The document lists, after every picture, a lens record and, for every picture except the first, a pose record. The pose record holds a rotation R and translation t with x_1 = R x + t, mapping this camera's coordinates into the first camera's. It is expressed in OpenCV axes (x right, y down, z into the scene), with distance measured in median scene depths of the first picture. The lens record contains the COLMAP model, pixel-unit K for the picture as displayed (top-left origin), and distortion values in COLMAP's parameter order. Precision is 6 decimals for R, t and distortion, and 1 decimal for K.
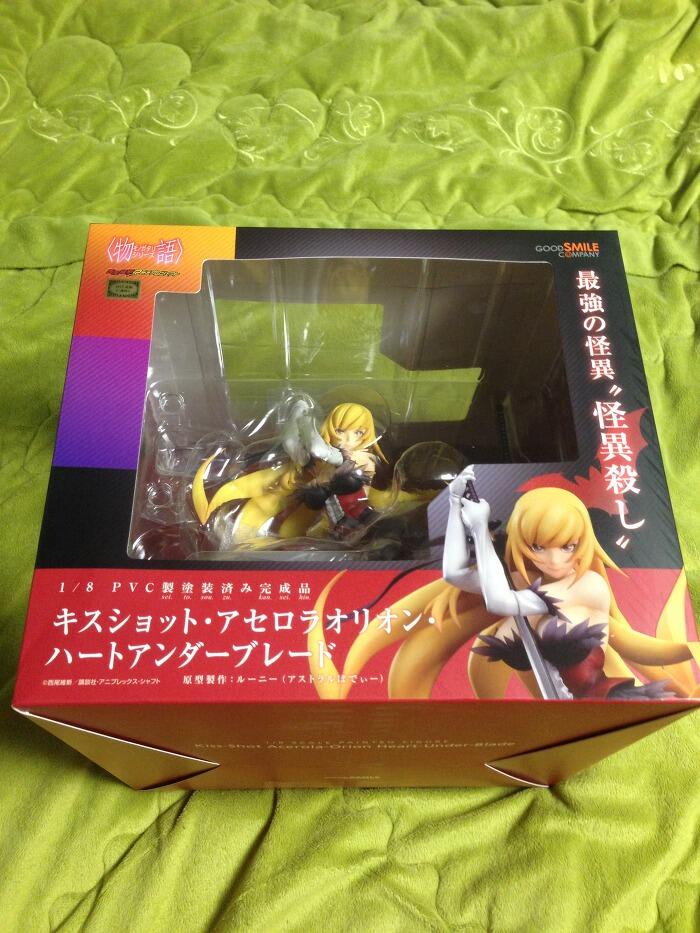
lens RADIAL K [[902.9, 0, 357.6], [0, 902.9, 459.1], [0, 0, 1]] dist [0.108953, 0.000000]
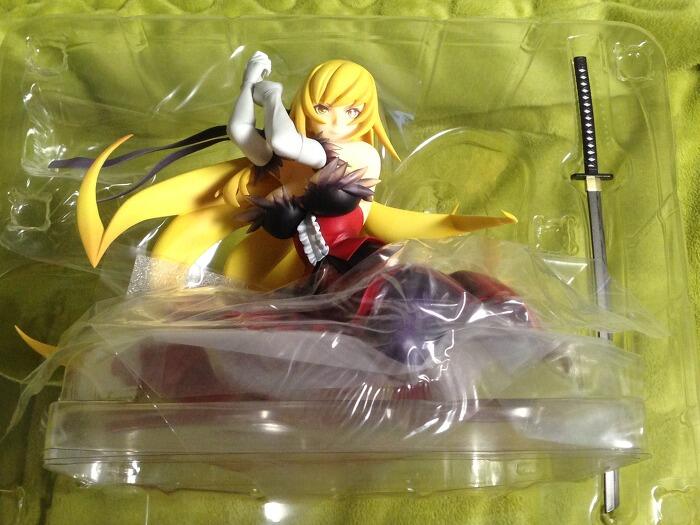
lens RADIAL K [[1041.7, 0, 351.1], [0, 1041.7, 262.2], [0, 0, 1]] dist [0.093940, 0.000000]
pose [[0.999949, 0.003876, 0.009349, -0.006002], [-0.005154, 0.990021, 0.140823, -0.027709], [-0.008710, -0.140864, 0.989991, 0.300641]]
